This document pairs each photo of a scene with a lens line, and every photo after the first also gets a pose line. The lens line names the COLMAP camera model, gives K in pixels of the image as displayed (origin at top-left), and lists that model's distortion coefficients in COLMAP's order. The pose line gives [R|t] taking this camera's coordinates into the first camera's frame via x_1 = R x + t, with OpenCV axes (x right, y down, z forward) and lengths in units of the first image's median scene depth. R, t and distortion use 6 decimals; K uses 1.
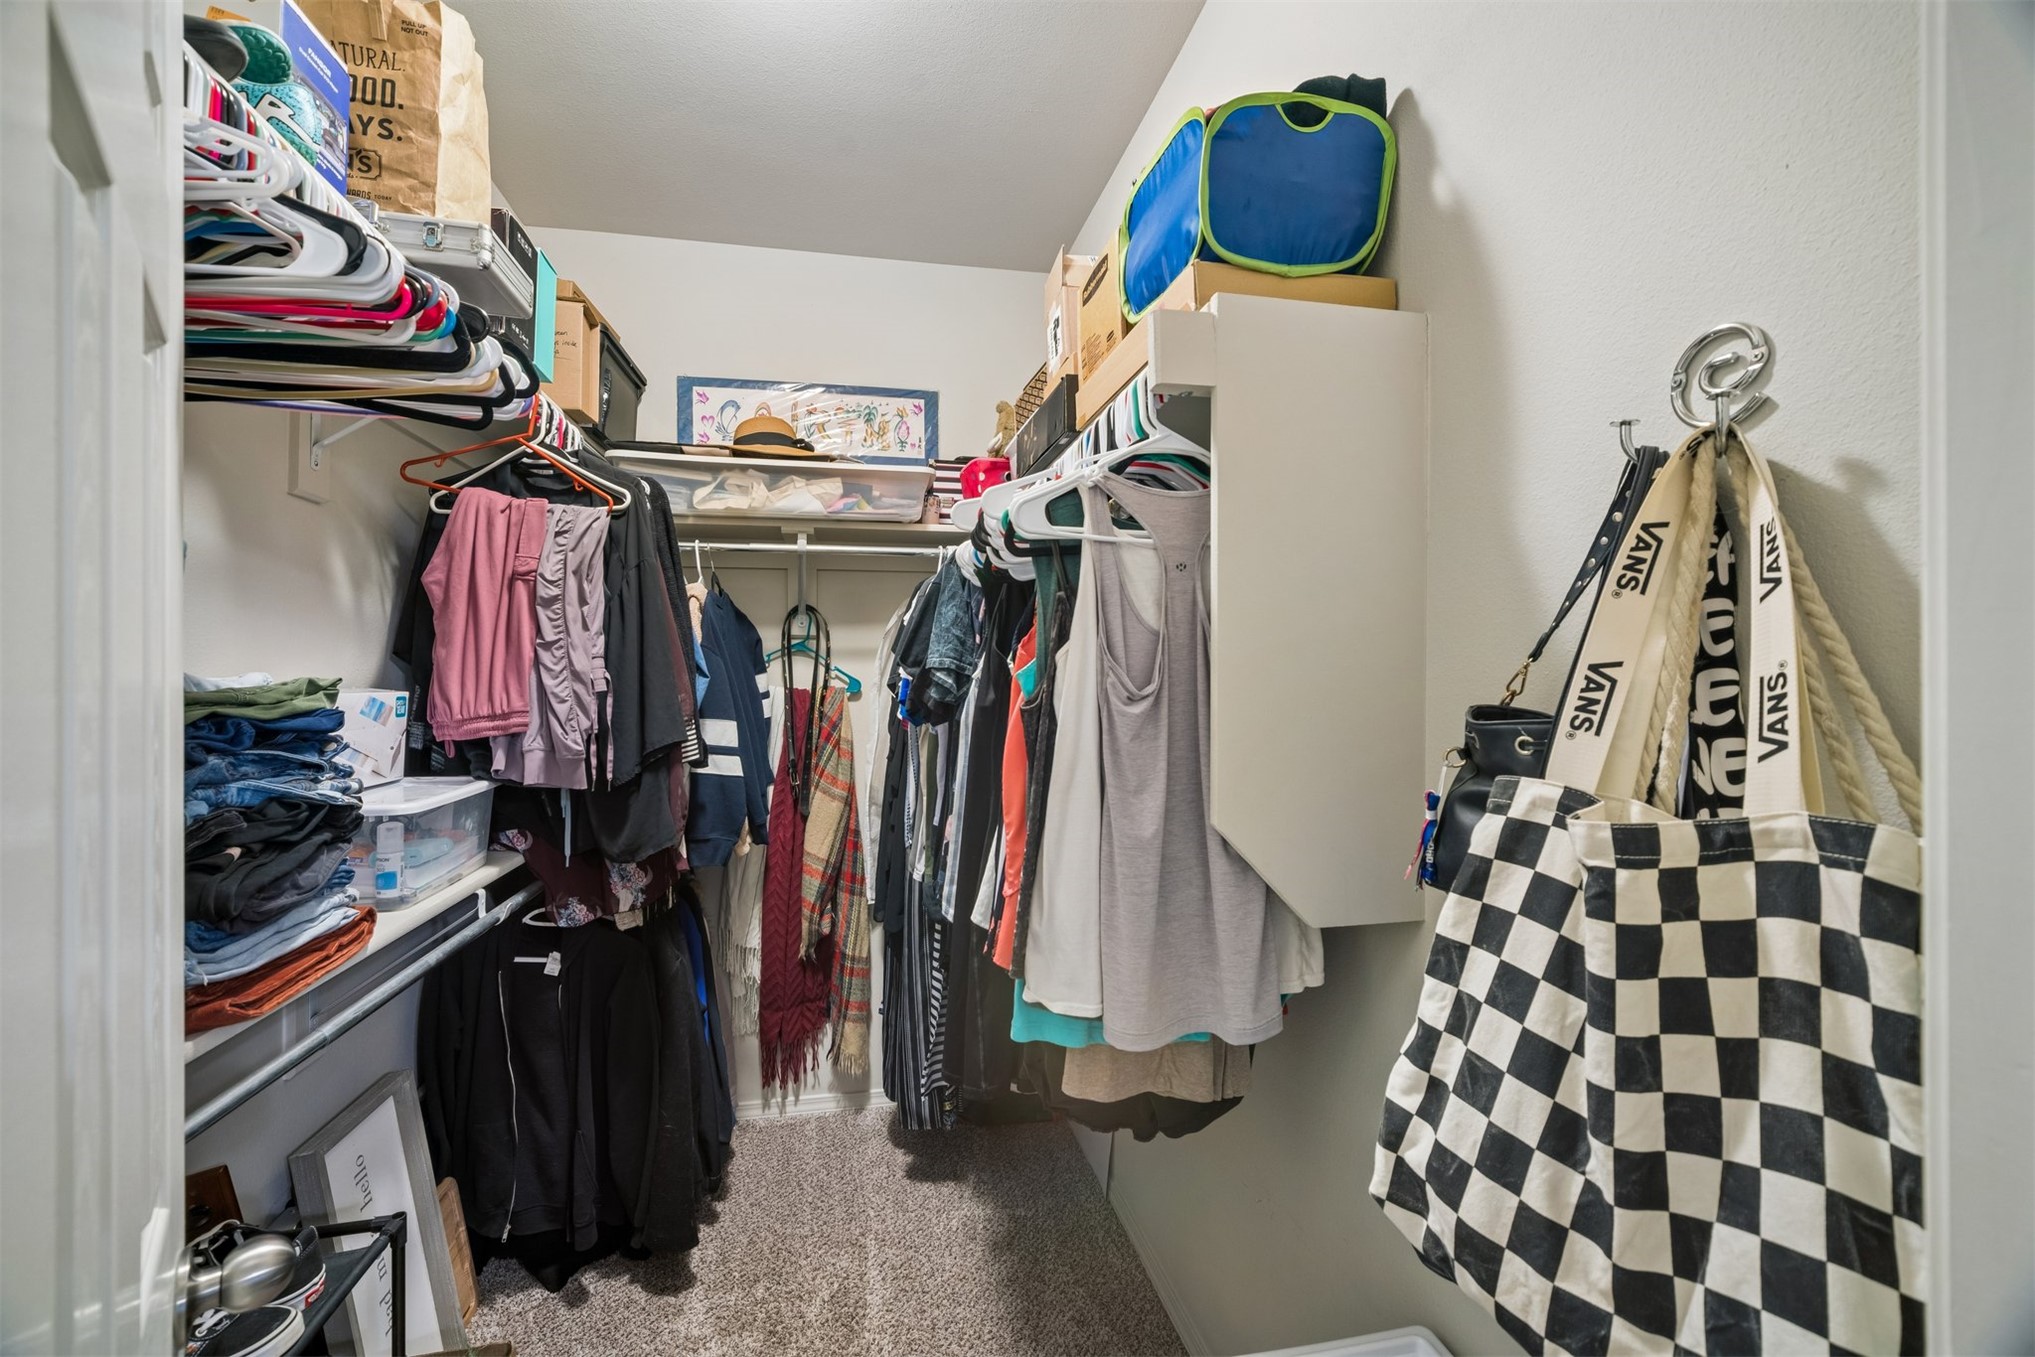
lens RADIAL K [[844.7, 0, 999.4], [0, 844.7, 667.7], [0, 0, 1]] dist [-0.024517, 0.011097]
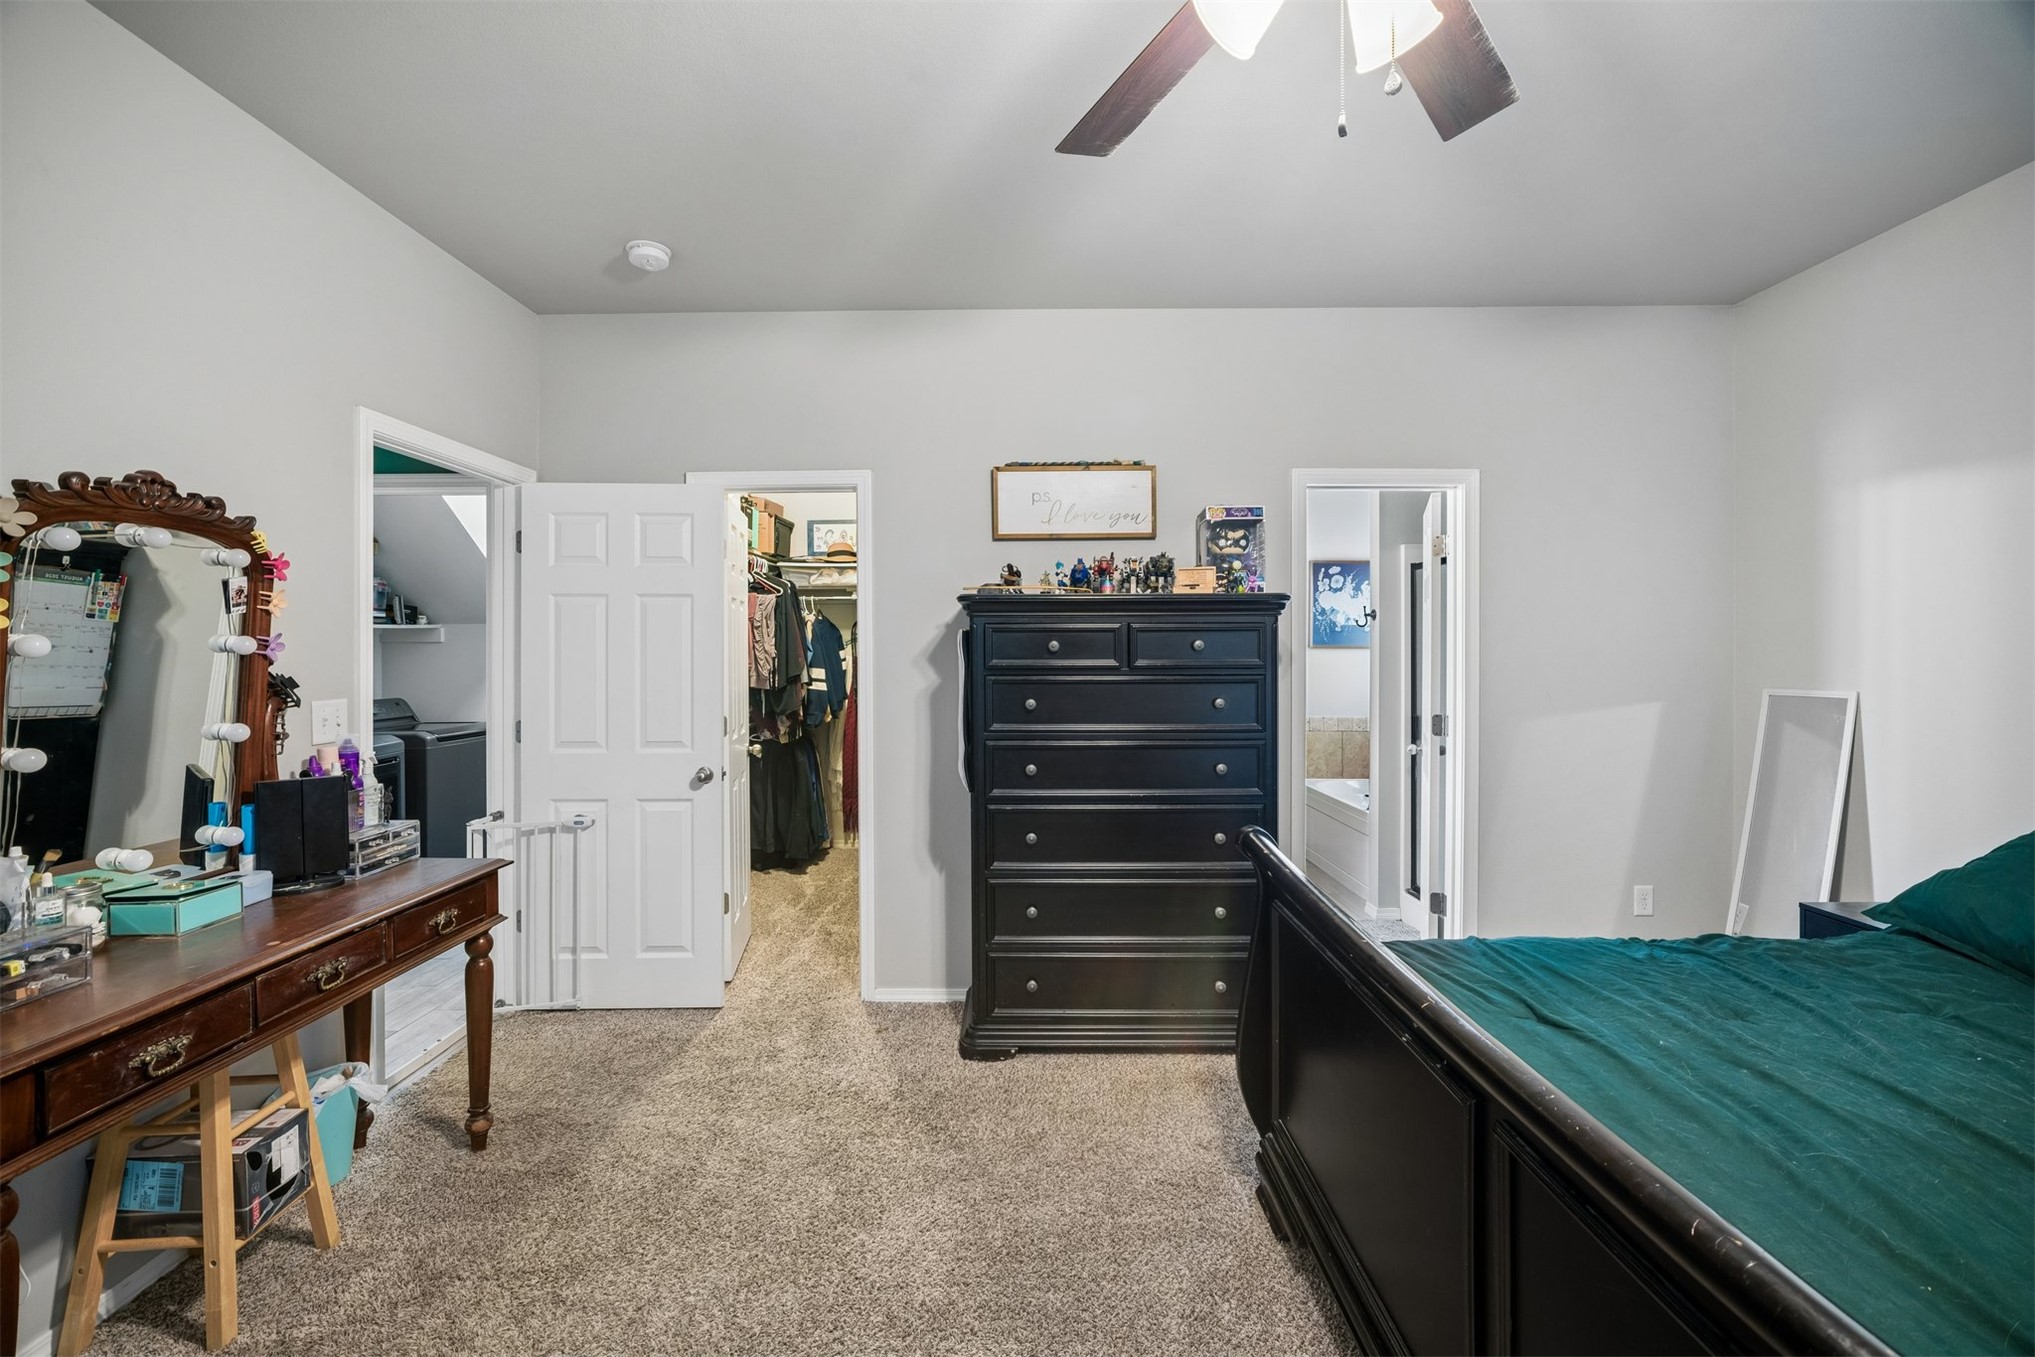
lens RADIAL K [[844.7, 0, 999.4], [0, 844.7, 667.7], [0, 0, 1]] dist [-0.024517, 0.011097]
pose [[0.979108, 0.010009, -0.203096, 0.753026], [-0.003655, 0.999493, 0.031637, -0.025533], [0.203310, -0.030234, 0.978648, -1.449254]]
